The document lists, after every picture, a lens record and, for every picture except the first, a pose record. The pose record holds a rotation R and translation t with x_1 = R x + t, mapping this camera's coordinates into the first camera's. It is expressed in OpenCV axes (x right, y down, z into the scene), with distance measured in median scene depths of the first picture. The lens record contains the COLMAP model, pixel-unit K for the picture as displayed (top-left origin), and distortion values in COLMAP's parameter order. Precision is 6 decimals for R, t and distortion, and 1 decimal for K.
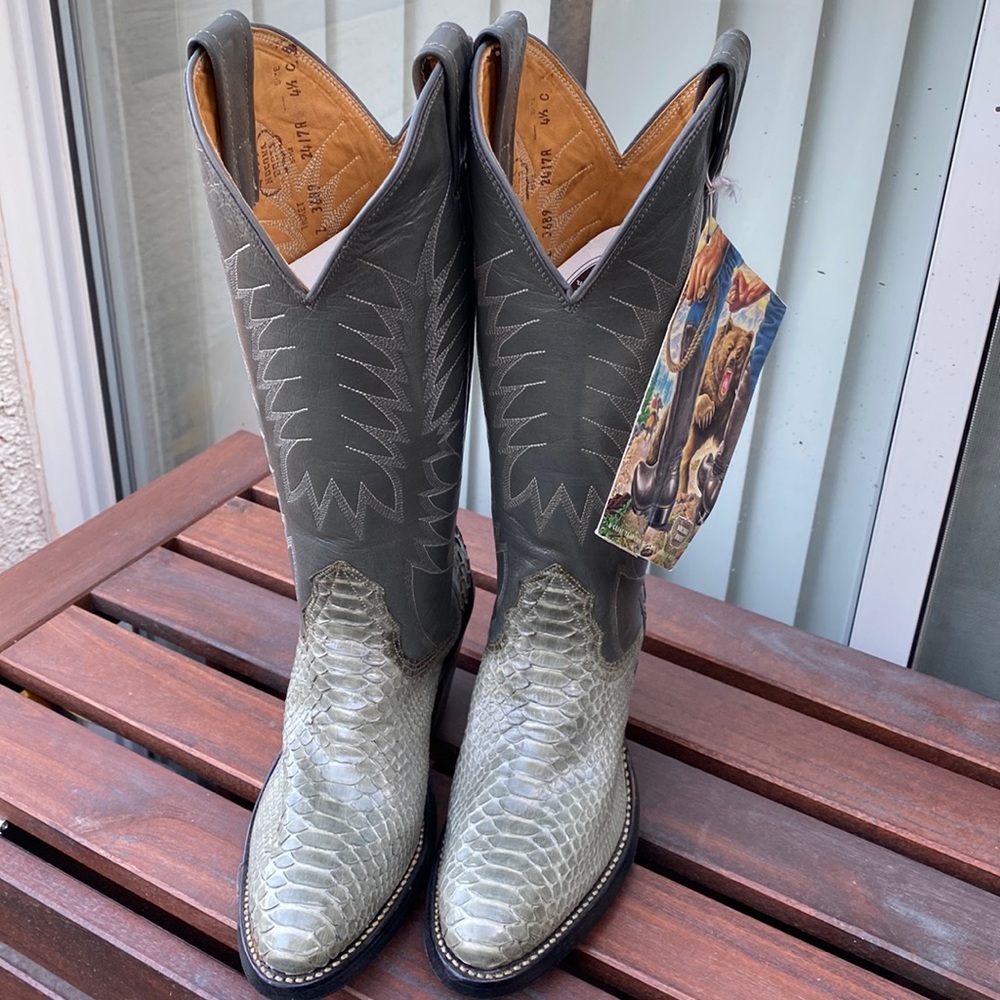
lens RADIAL K [[1342.1, 0, 493.6], [0, 1342.1, 498.7], [0, 0, 1]] dist [-0.045848, 0.000000]
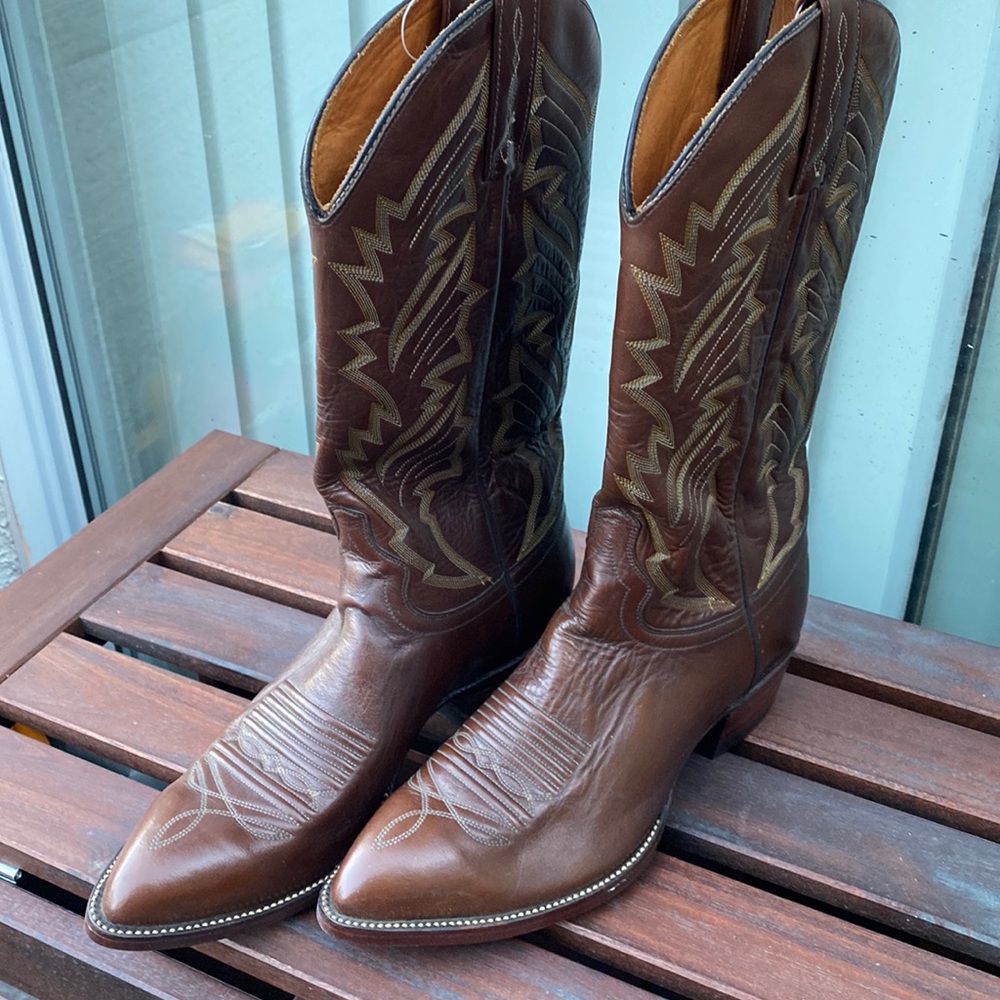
lens RADIAL K [[1342.1, 0, 498.0], [0, 1342.1, 502.0], [0, 0, 1]] dist [-0.045848, 0.000000]
pose [[0.996179, -0.078380, 0.038526, -0.035977], [0.076752, 0.996163, 0.042047, -0.032390], [-0.041673, -0.038929, 0.998373, 0.036183]]
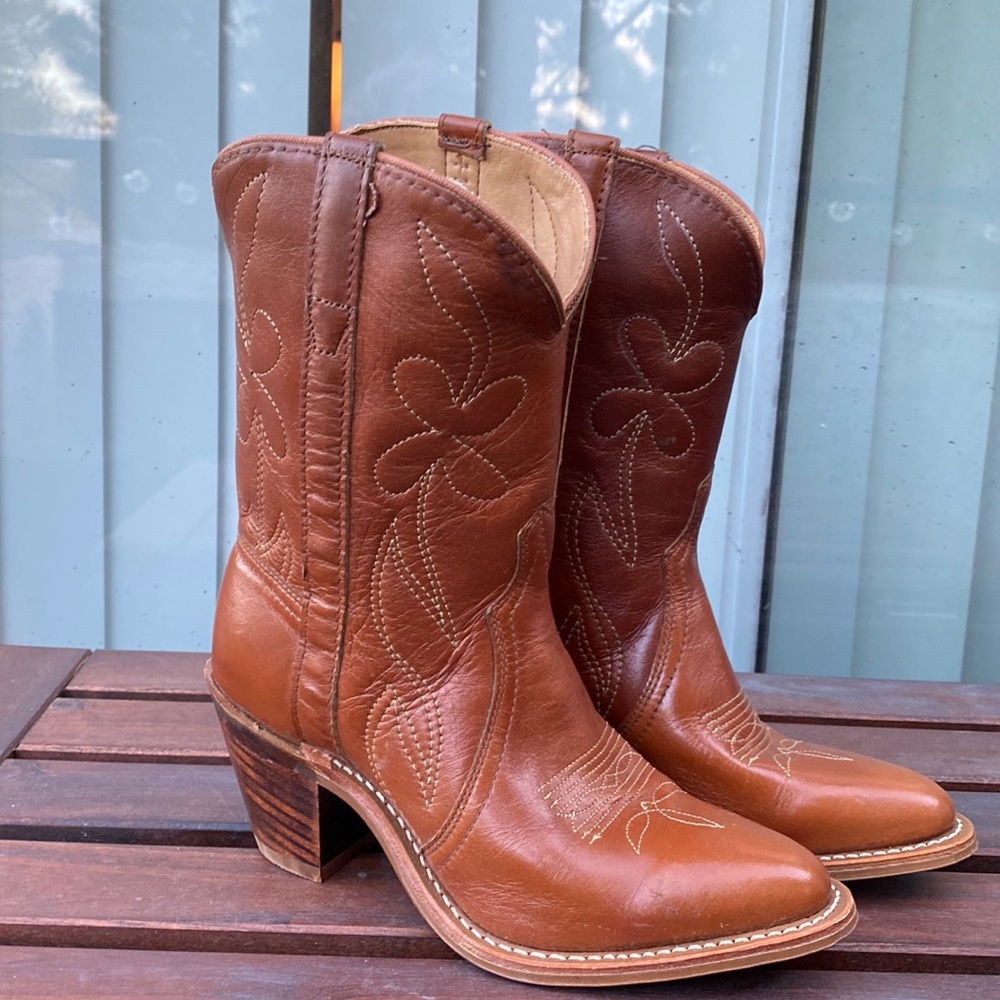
lens RADIAL K [[1342.1, 0, 507.4], [0, 1342.1, 501.1], [0, 0, 1]] dist [-0.045848, 0.000000]
pose [[0.844159, -0.118585, 0.522812, -0.437752], [0.264481, 0.940407, -0.213740, 0.148167], [-0.466310, 0.318704, 0.825217, 0.287573]]
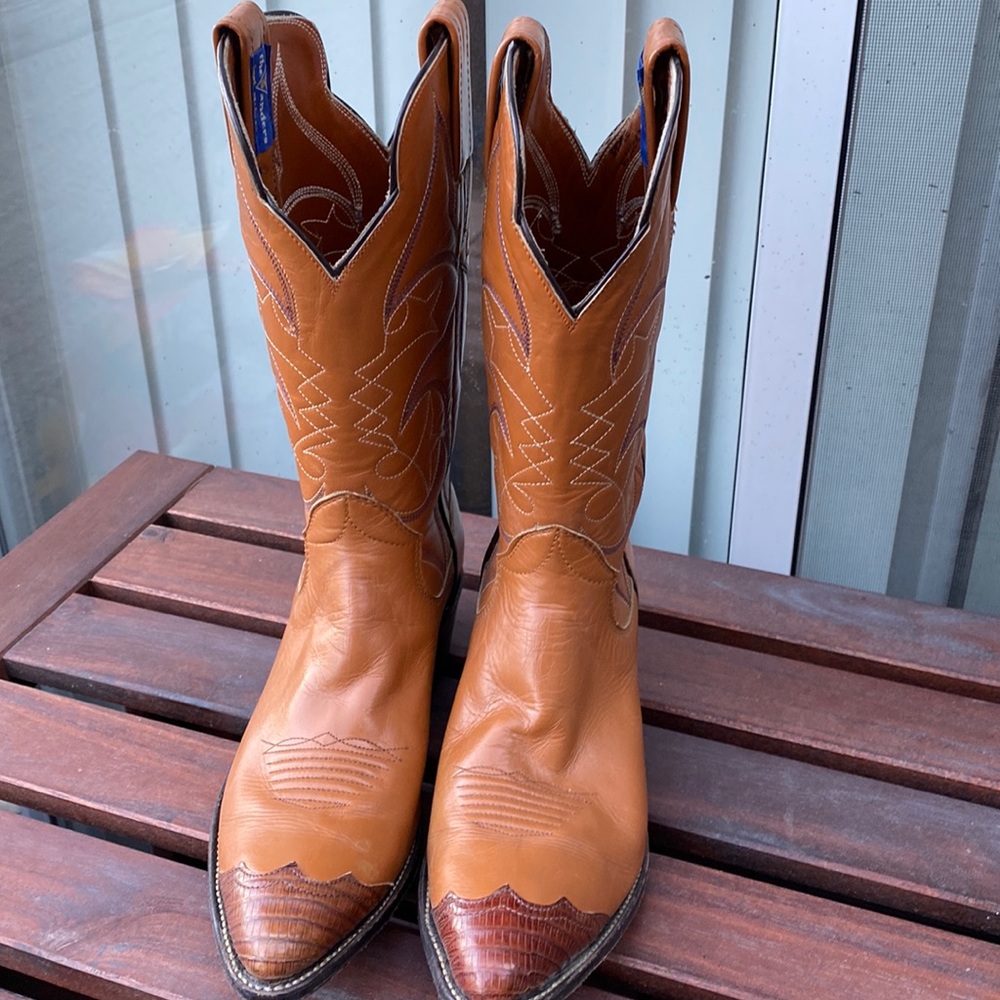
lens RADIAL K [[1342.1, 0, 507.1], [0, 1342.1, 505.6], [0, 0, 1]] dist [-0.045848, 0.000000]
pose [[0.982163, -0.133691, 0.132220, -0.097730], [0.133720, 0.990981, 0.008698, 0.011511], [-0.132190, 0.009137, 0.991182, 0.142198]]
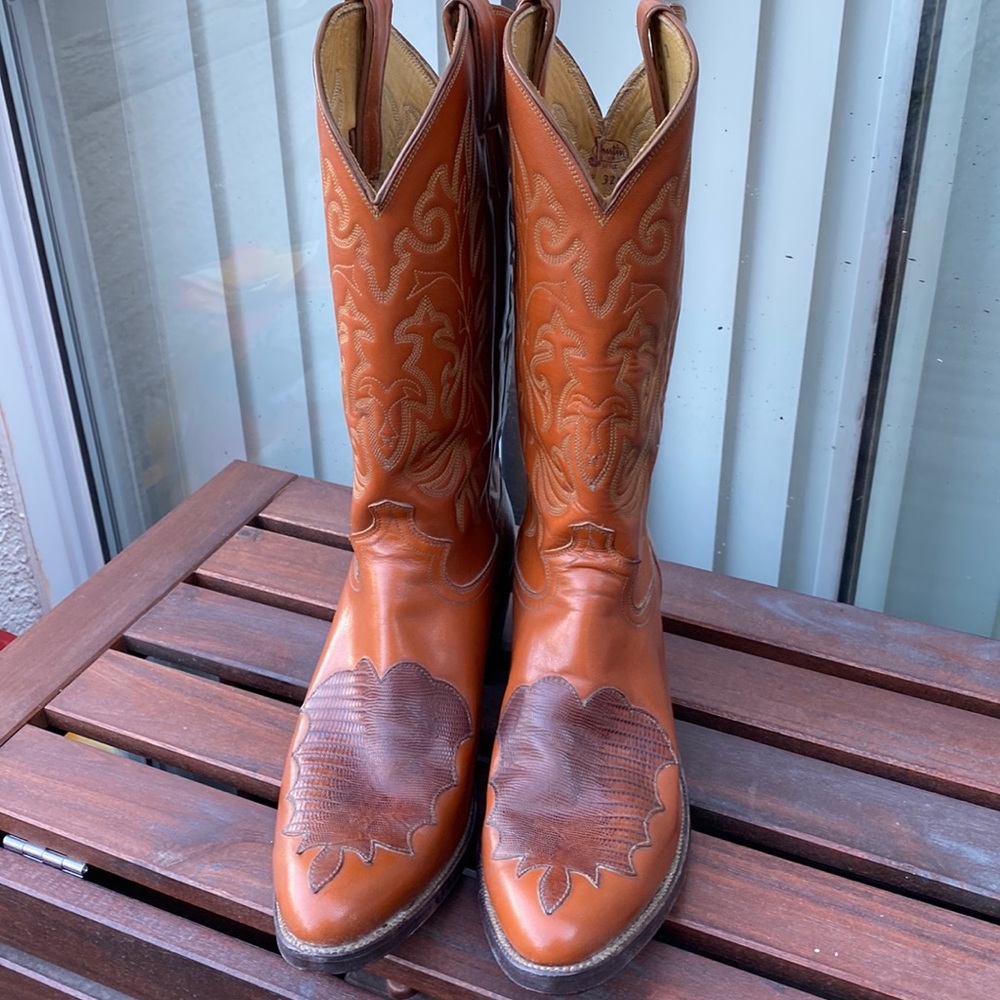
lens RADIAL K [[1342.1, 0, 494.0], [0, 1342.1, 497.6], [0, 0, 1]] dist [-0.045848, 0.000000]
pose [[0.992483, -0.105868, 0.061405, -0.078042], [0.105410, 0.994372, 0.010655, -0.017114], [-0.062187, -0.004102, 0.998056, -0.046427]]
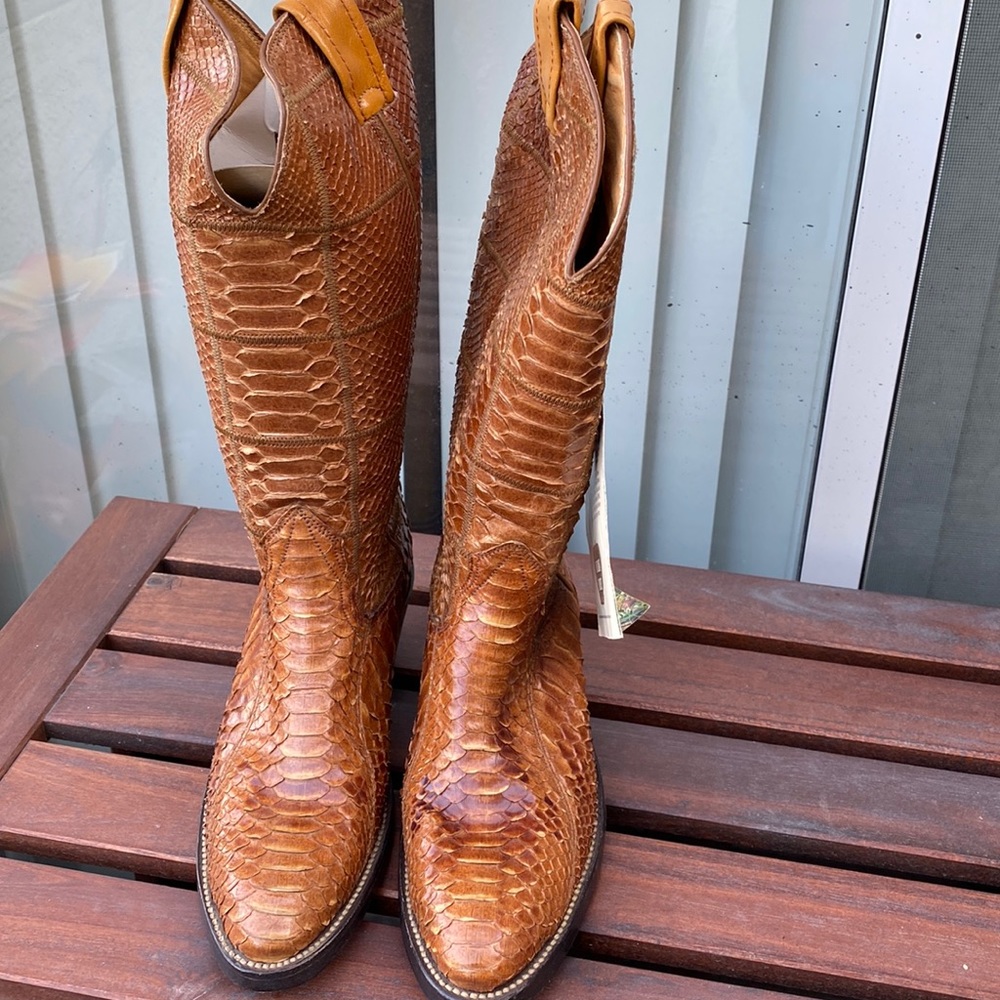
lens RADIAL K [[1342.1, 0, 507.8], [0, 1342.1, 494.0], [0, 0, 1]] dist [-0.045848, 0.000000]
pose [[0.941675, -0.201165, 0.269780, -0.245238], [0.196014, 0.979512, 0.046193, -0.057873], [-0.273545, 0.009382, 0.961813, 0.110500]]
